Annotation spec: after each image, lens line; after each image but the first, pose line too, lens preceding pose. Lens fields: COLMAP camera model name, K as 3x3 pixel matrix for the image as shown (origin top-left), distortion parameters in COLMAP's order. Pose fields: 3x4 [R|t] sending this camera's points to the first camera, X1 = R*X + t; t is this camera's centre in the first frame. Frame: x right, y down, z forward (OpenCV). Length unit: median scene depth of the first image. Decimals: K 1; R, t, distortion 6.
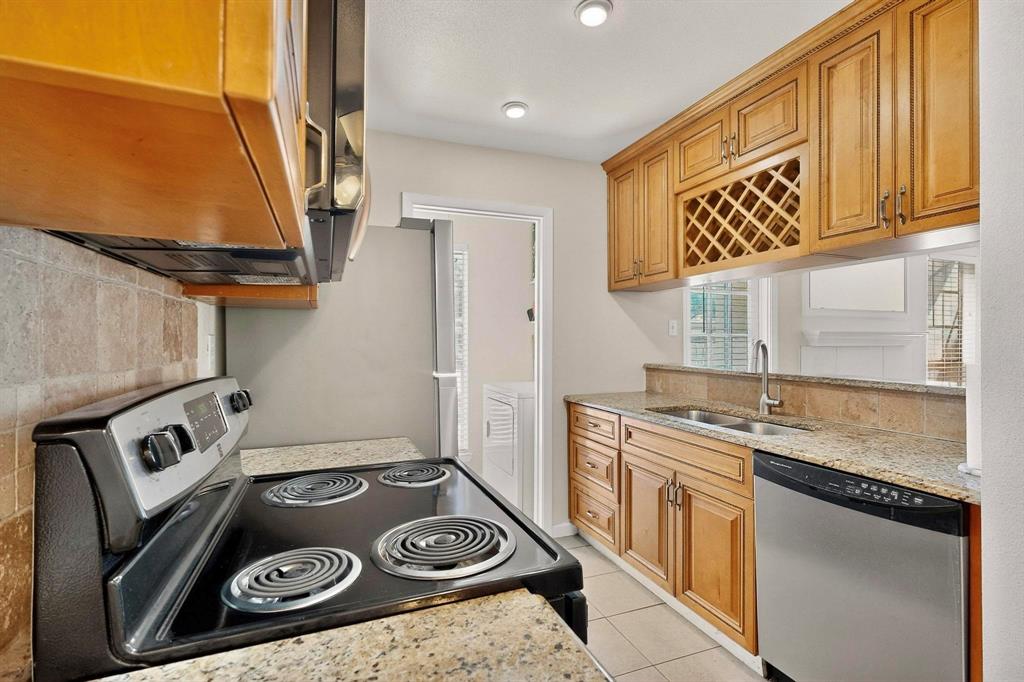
lens RADIAL K [[455.7, 0, 519.6], [0, 455.7, 342.2], [0, 0, 1]] dist [0.000957, -0.001147]
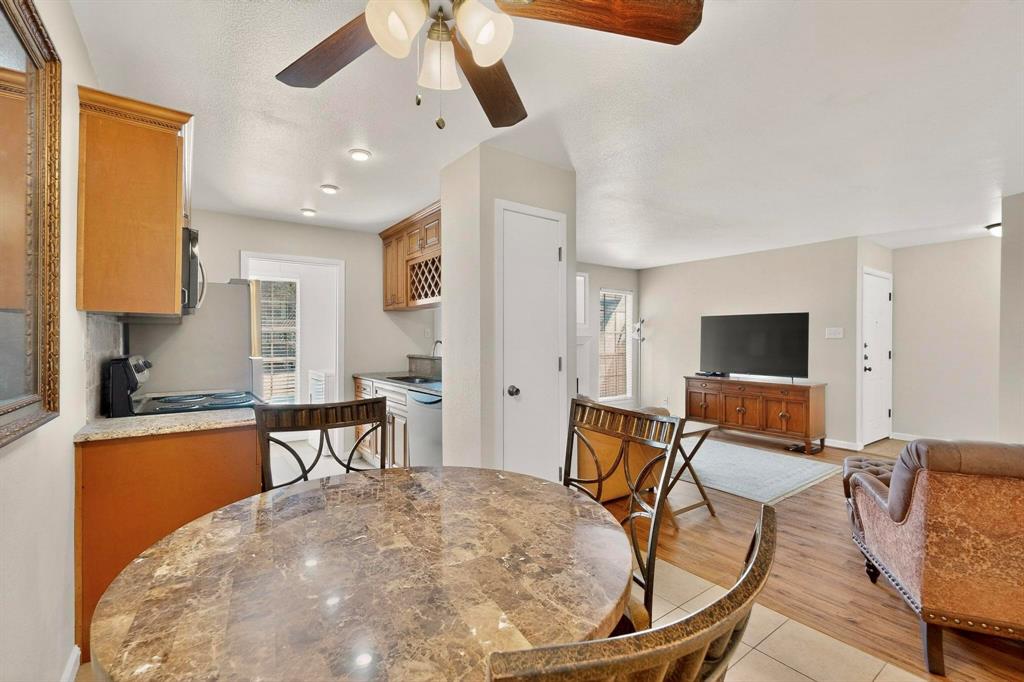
lens RADIAL K [[440.5, 0, 514.9], [0, 440.5, 342.4], [0, 0, 1]] dist [-0.004832, 0.000144]
pose [[0.970665, 0.002710, 0.240421, 0.376857], [-0.002393, 0.999996, -0.001612, 0.006224], [-0.240424, 0.000990, 0.970667, -0.910772]]
